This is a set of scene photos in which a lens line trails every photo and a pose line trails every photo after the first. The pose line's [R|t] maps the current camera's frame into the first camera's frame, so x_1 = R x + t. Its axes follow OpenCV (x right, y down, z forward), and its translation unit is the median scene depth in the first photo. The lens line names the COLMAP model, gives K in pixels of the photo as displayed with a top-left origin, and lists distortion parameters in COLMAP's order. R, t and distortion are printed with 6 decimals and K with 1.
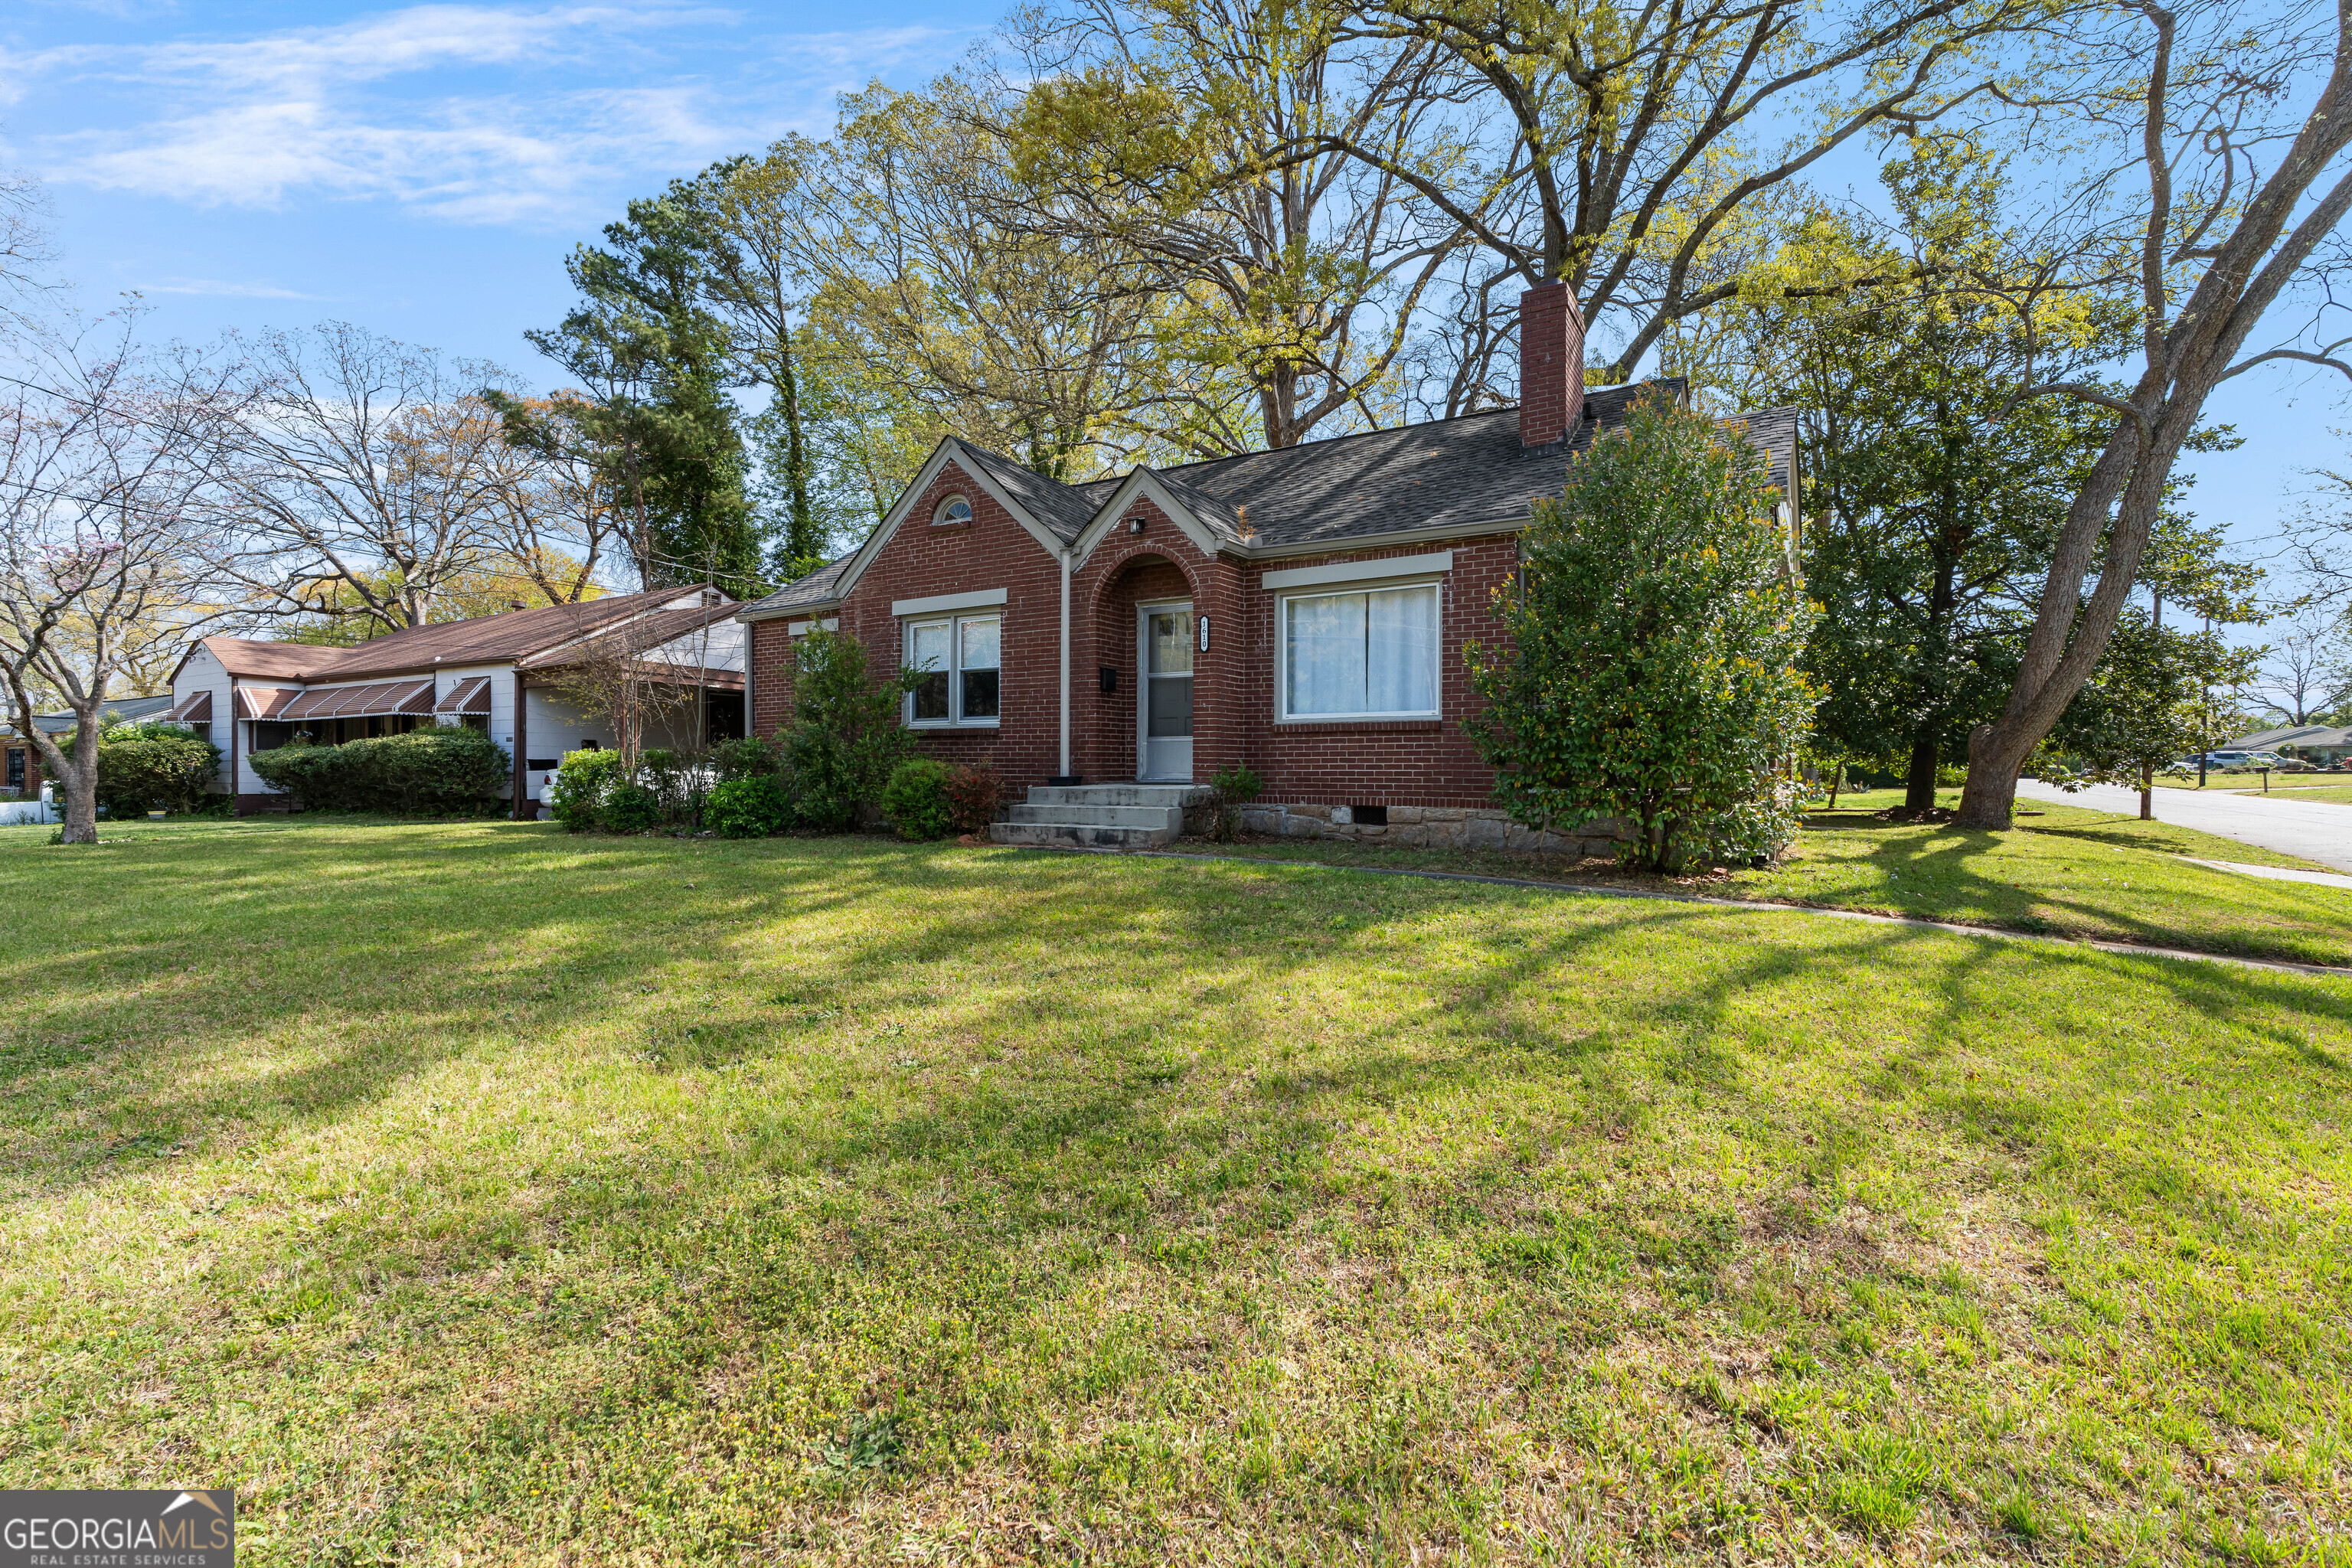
lens RADIAL K [[1078.2, 0, 1173.7], [0, 1078.2, 782.4], [0, 0, 1]] dist [-0.007571, 0.000799]
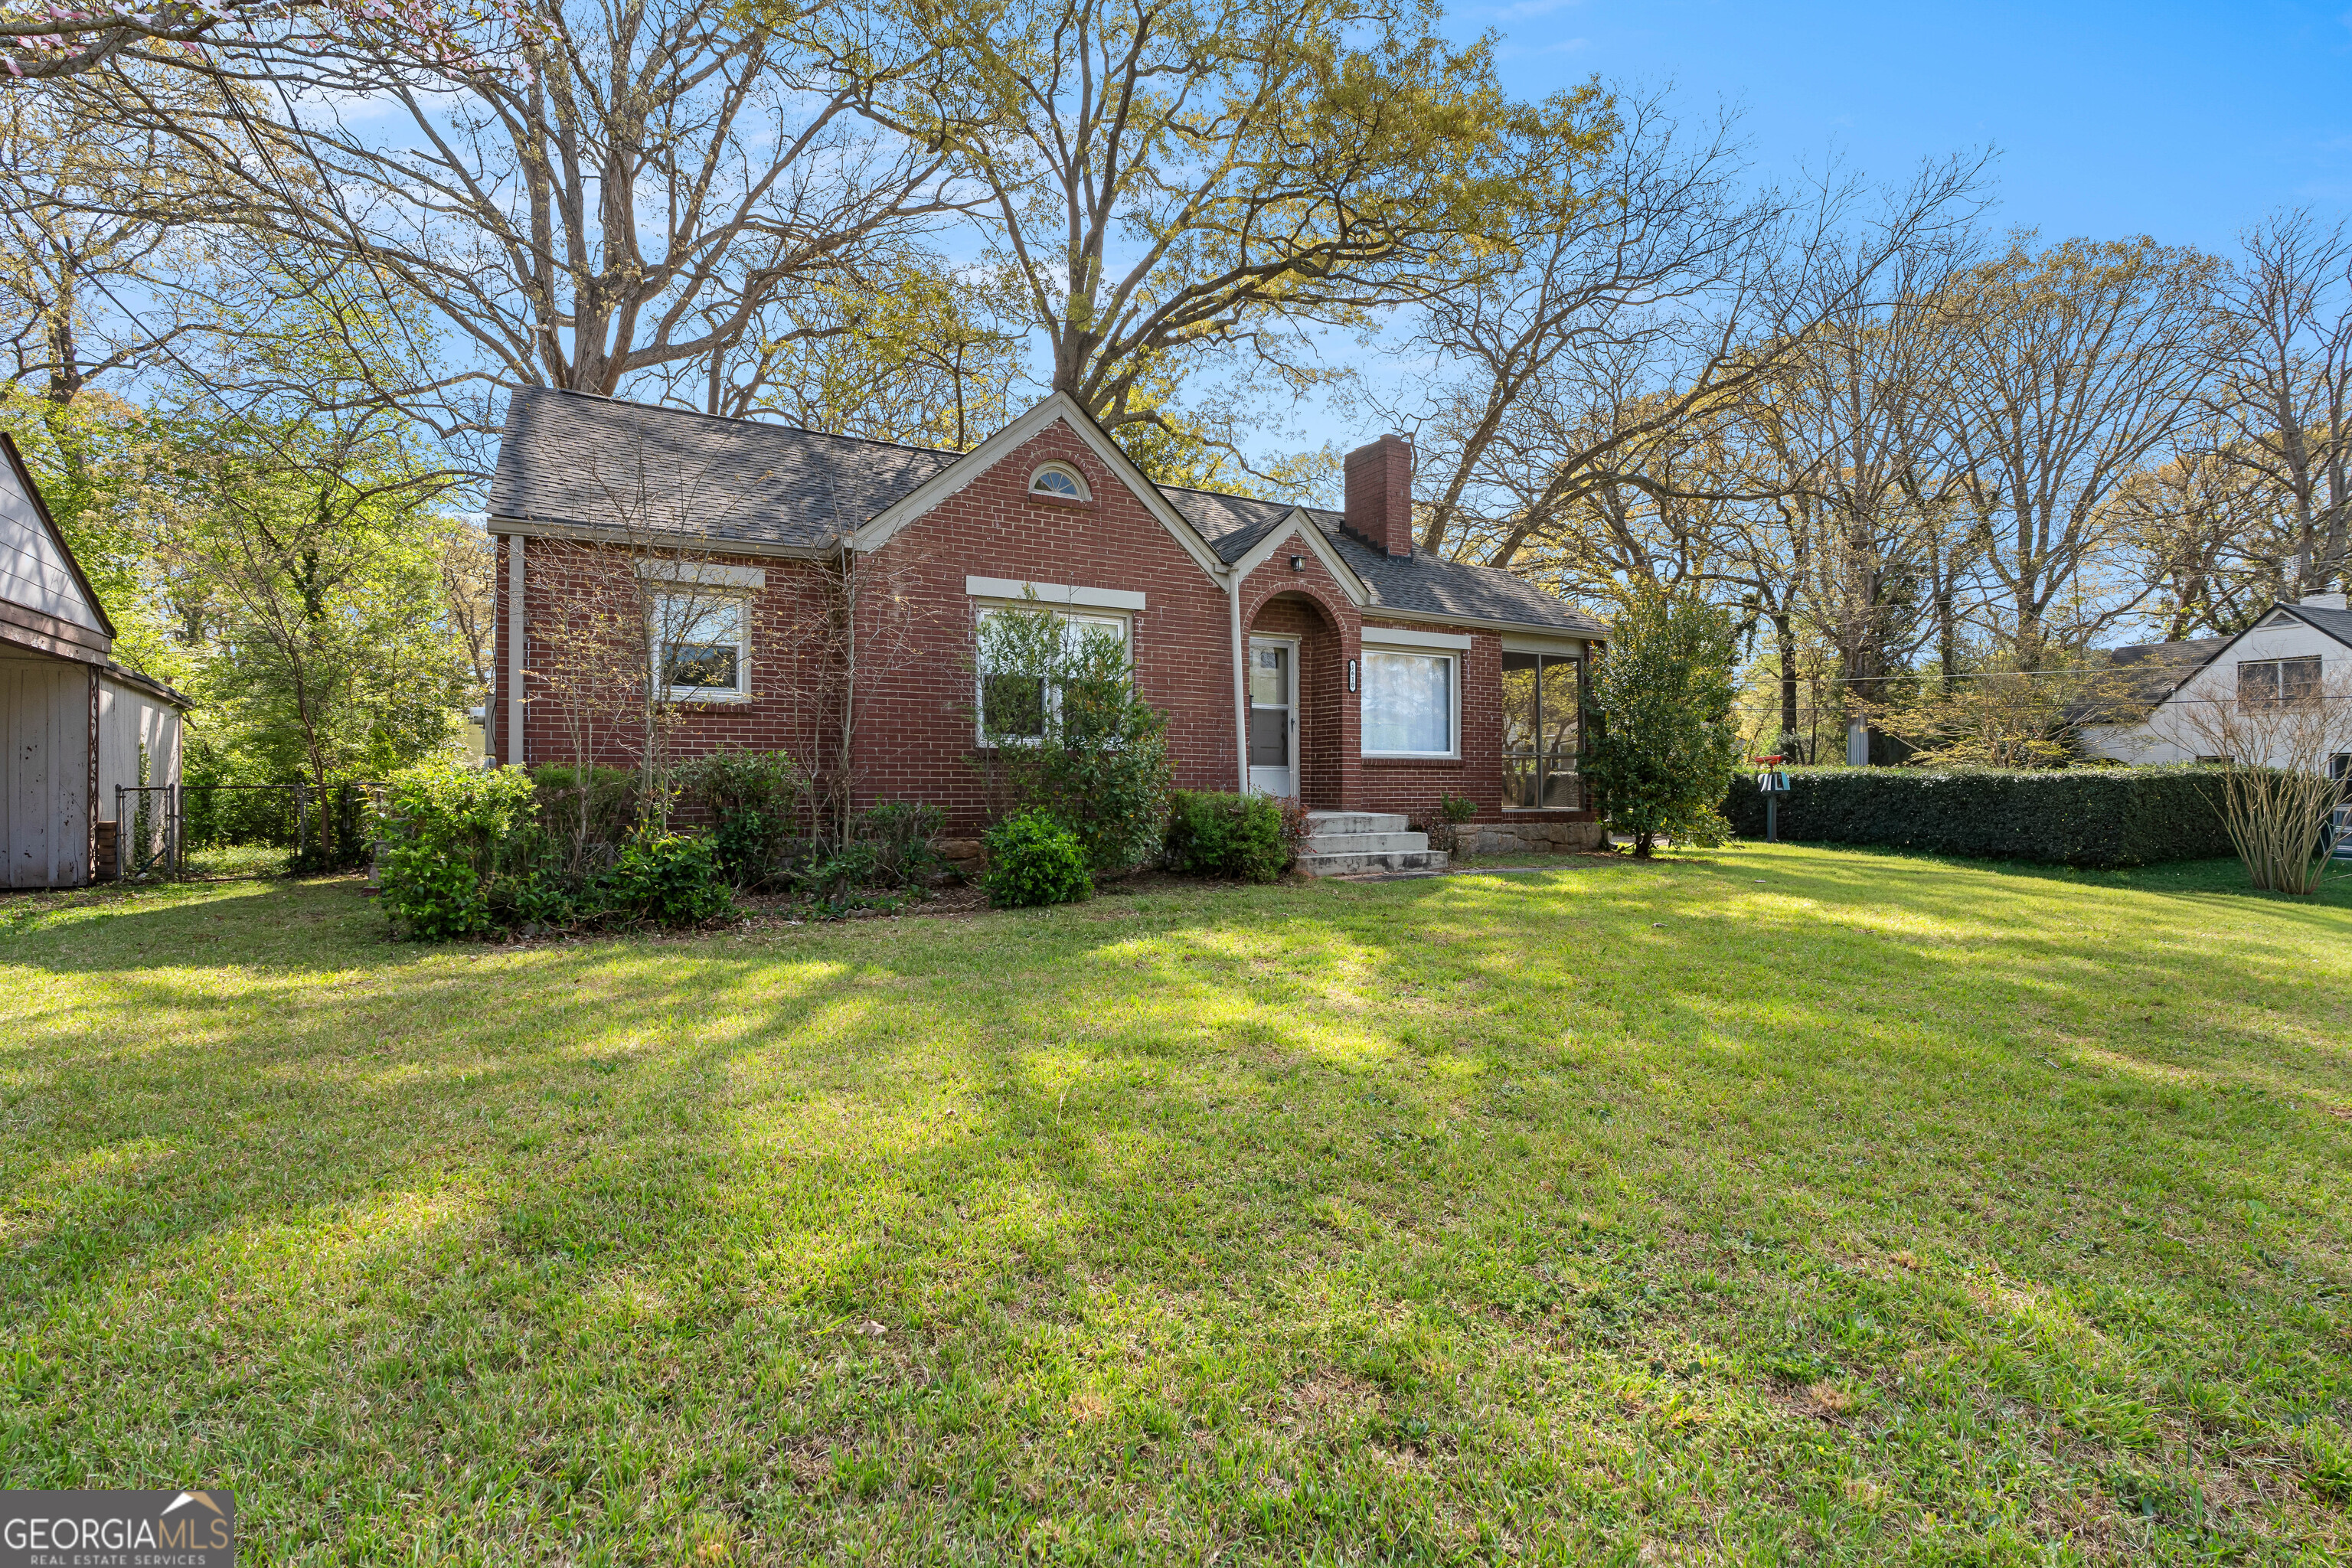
lens RADIAL K [[1078.2, 0, 1173.7], [0, 1078.2, 782.4], [0, 0, 1]] dist [-0.007571, 0.000799]
pose [[0.472174, 0.000905, 0.881505, -0.662634], [0.010028, 0.999929, -0.006398, -0.015017], [-0.881448, 0.011861, 0.472132, 0.410729]]
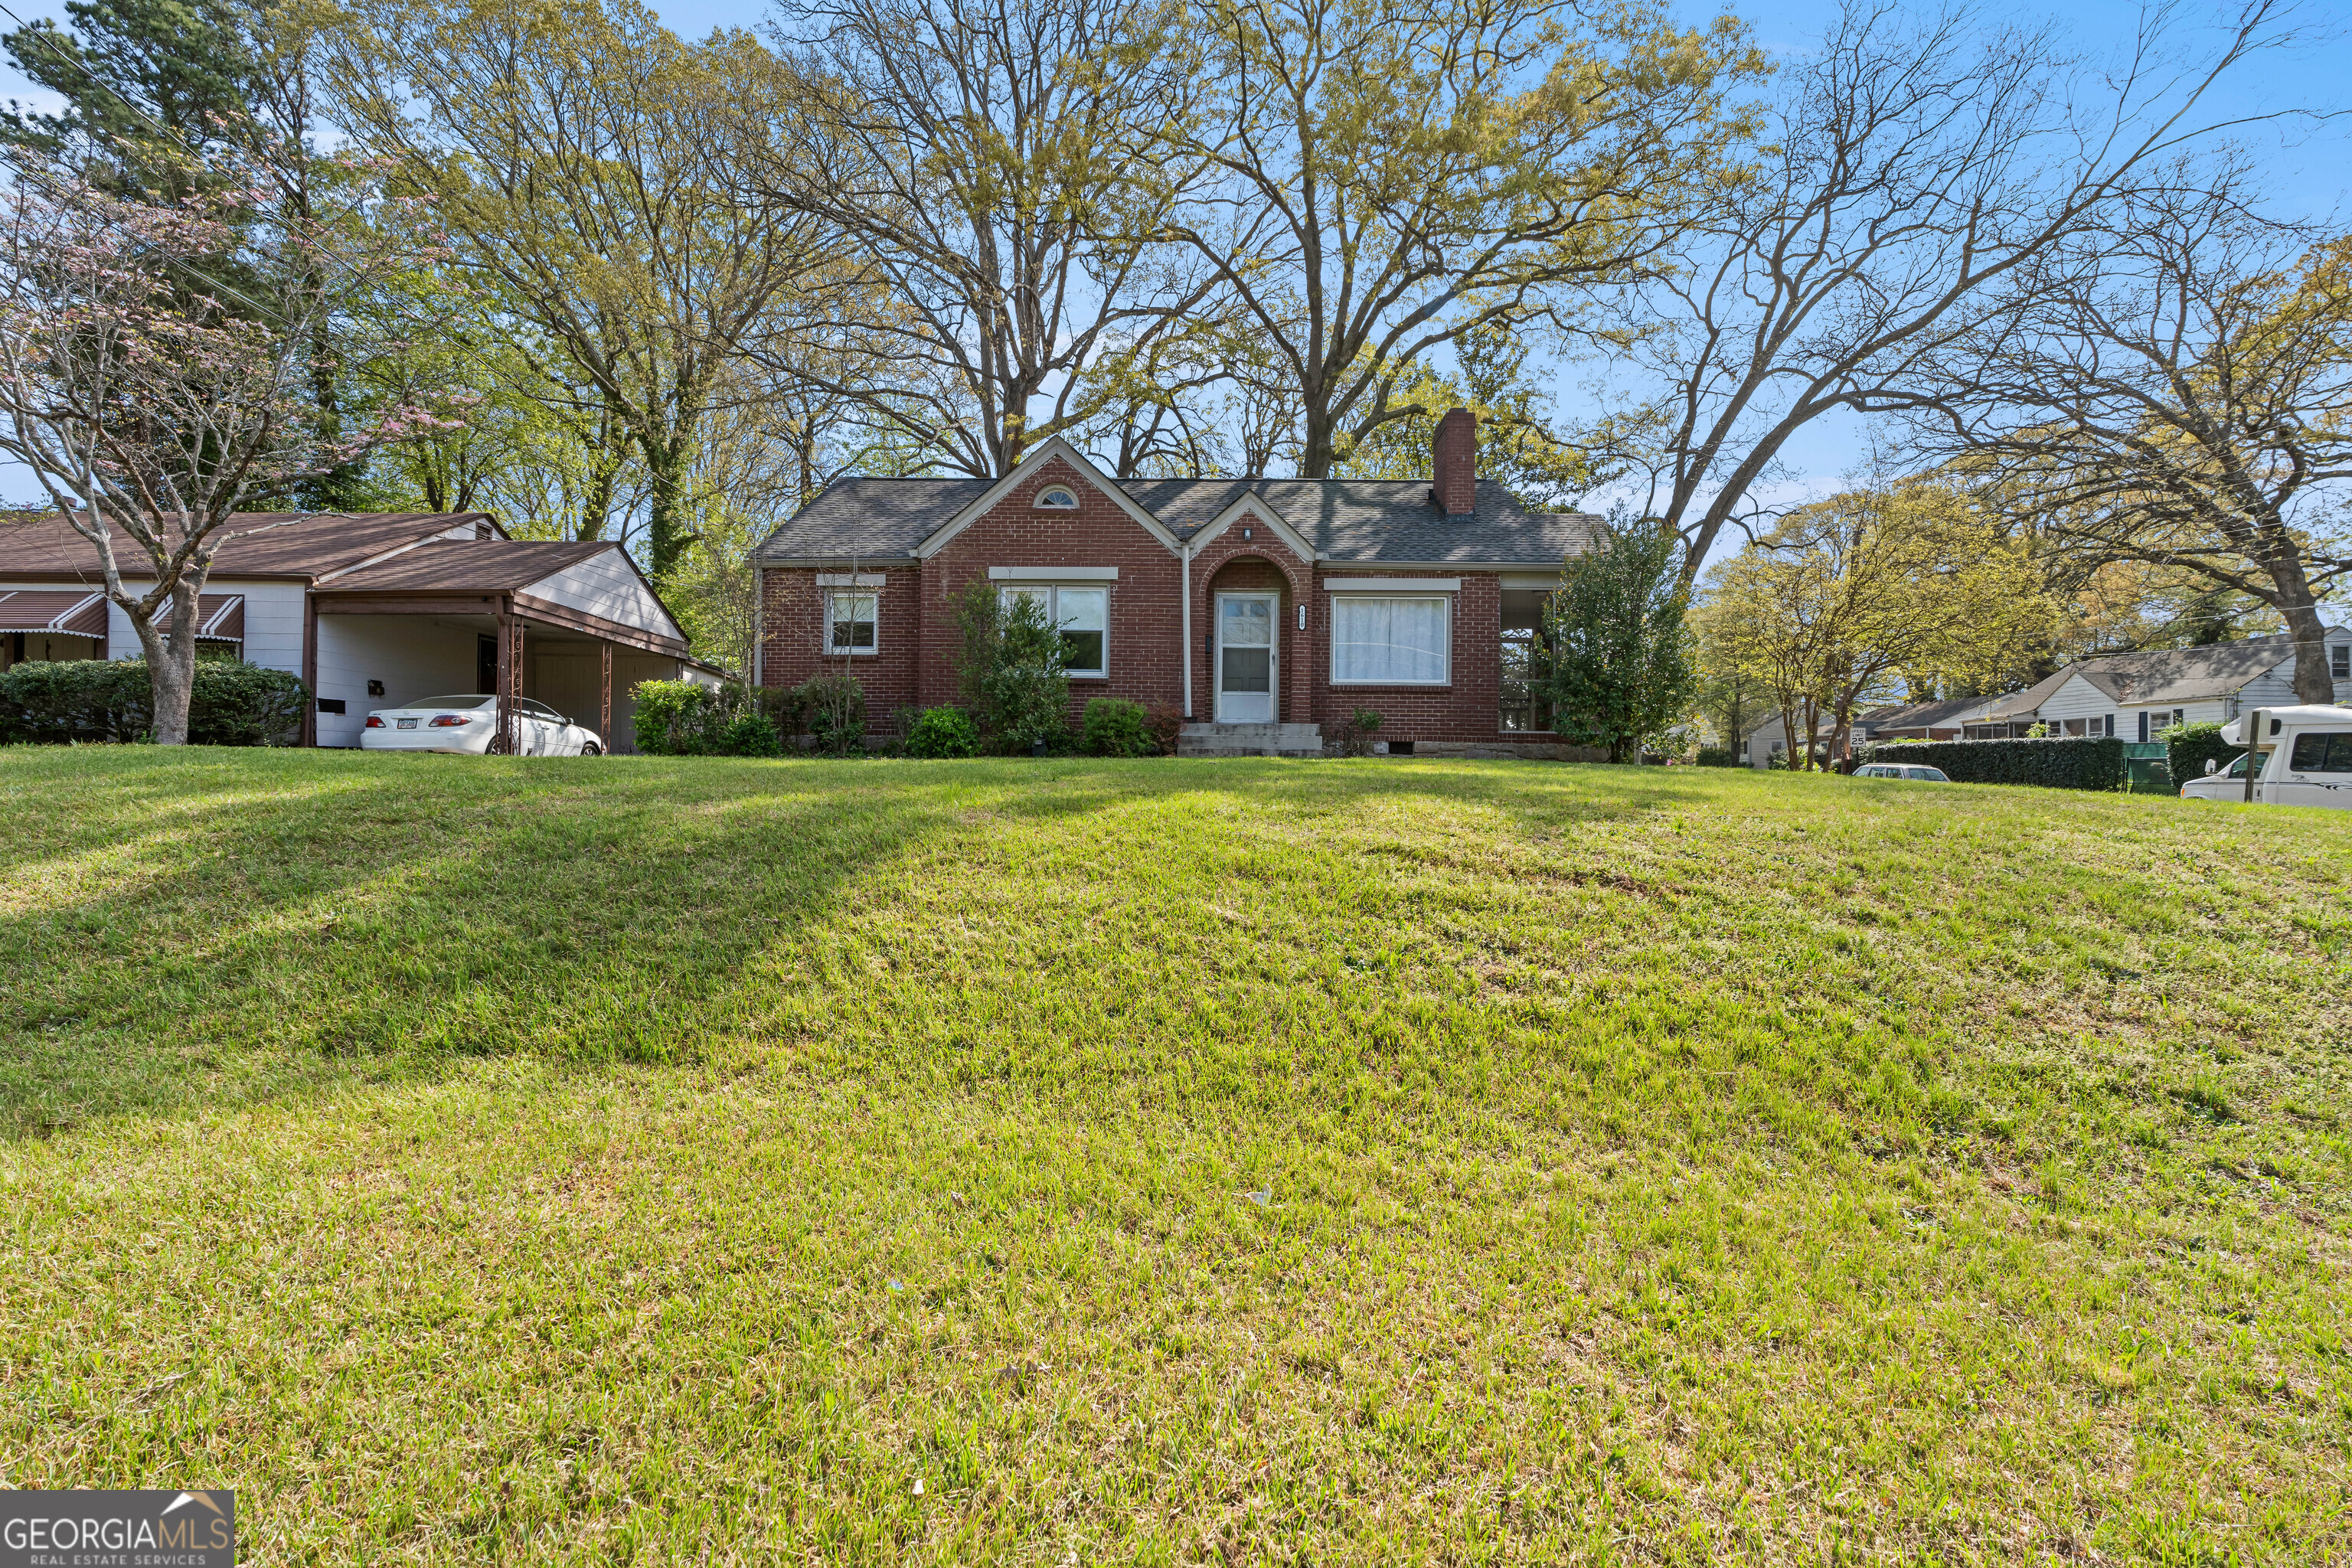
lens RADIAL K [[1073.5, 0, 1177.8], [0, 1073.5, 798.1], [0, 0, 1]] dist [-0.005075, 0.000674]
pose [[0.856771, 0.000160, 0.515697, -0.534288], [-0.003483, 0.999979, 0.005477, 0.058164], [-0.515685, -0.006489, 0.856754, -0.076128]]
